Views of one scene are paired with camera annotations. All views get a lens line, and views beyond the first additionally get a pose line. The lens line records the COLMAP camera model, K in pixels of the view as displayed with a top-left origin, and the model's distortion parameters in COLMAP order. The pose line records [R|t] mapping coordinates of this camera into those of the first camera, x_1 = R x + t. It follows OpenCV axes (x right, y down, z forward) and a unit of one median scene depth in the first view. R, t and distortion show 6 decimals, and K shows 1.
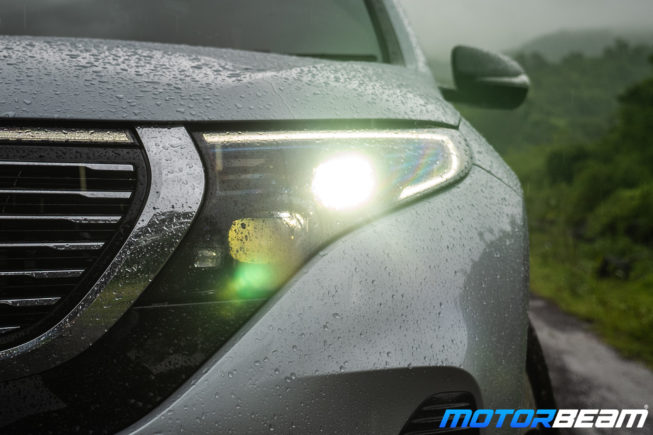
lens RADIAL K [[885.5, 0, 327.4], [0, 885.5, 218.9], [0, 0, 1]] dist [0.009179, 0.000000]
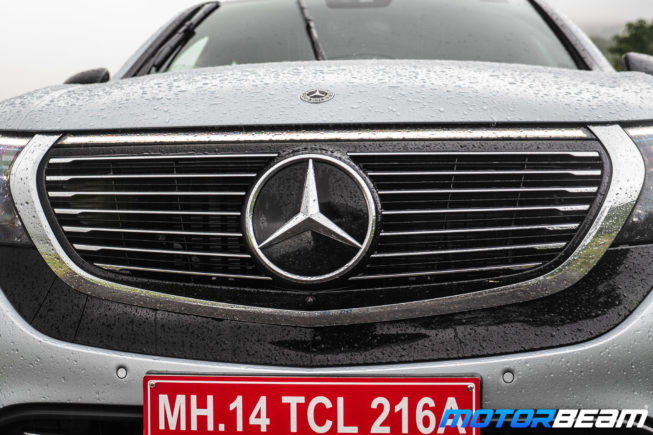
lens RADIAL K [[934.1, 0, 326.0], [0, 934.1, 217.8], [0, 0, 1]] dist [-0.035878, 0.000000]
pose [[0.999327, -0.026987, 0.024857, -0.680881], [0.026980, 0.999636, 0.000626, 0.032663], [-0.024865, 0.000045, 0.999691, -0.493765]]
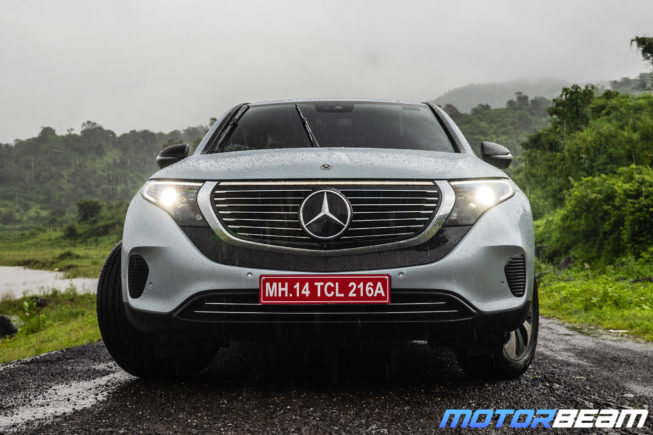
lens RADIAL K [[843.5, 0, 326.3], [0, 843.5, 219.1], [0, 0, 1]] dist [-0.173574, 0.000000]
pose [[0.996308, -0.015864, 0.084368, -0.944776], [0.019971, 0.998645, -0.048055, 0.209483], [-0.083491, 0.049562, 0.995275, -2.365659]]
